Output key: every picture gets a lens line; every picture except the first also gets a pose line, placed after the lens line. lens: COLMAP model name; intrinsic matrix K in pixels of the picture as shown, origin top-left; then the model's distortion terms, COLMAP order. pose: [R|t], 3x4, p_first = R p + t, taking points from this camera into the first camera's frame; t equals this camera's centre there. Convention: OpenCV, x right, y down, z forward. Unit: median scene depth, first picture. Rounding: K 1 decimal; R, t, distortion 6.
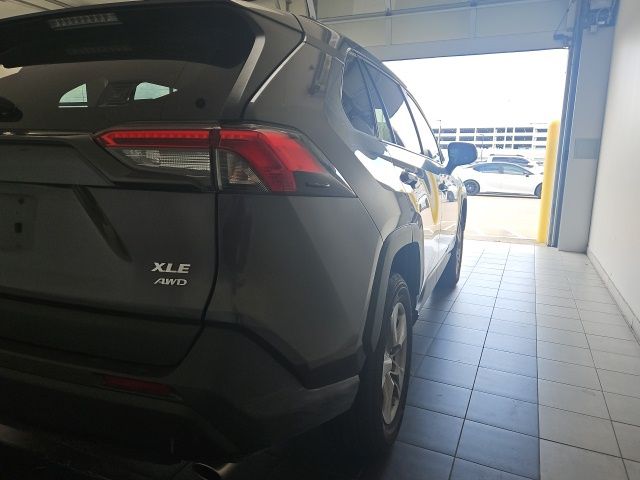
lens RADIAL K [[461.9, 0, 320.0], [0, 461.9, 240.0], [0, 0, 1]] dist [0.086509, -0.089545]
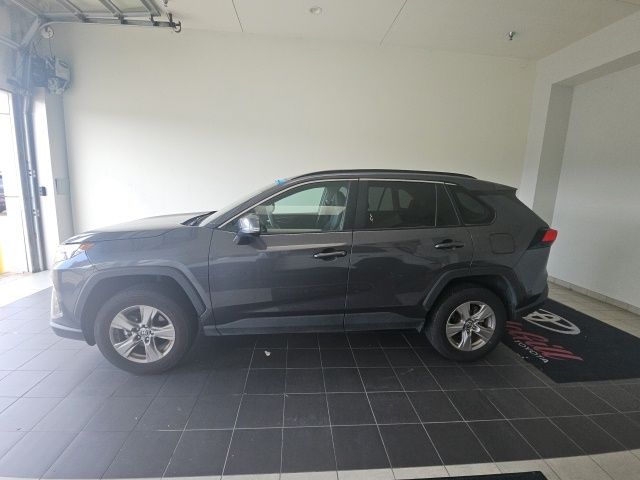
lens RADIAL K [[287.5, 0, 320.0], [0, 287.5, 240.0], [0, 0, 1]] dist [-0.040933, 0.000112]
pose [[-0.472493, -0.194119, 0.859691, -2.107316], [0.093425, 0.958915, 0.267871, -0.896401], [-0.876369, 0.206883, -0.434945, 3.563877]]
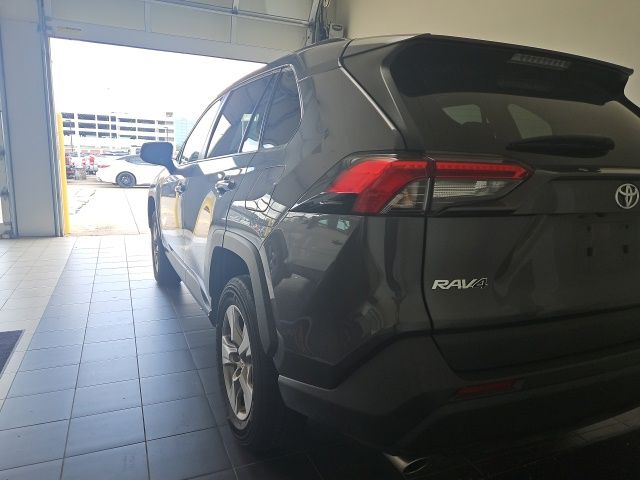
lens RADIAL K [[462.4, 0, 320.0], [0, 462.4, 240.0], [0, 0, 1]] dist [0.002726, 0.000573]
pose [[0.682975, -0.128668, 0.719020, -1.918738], [0.109712, 0.991266, 0.073175, -0.208563], [-0.722155, 0.028908, 0.691127, 0.709391]]
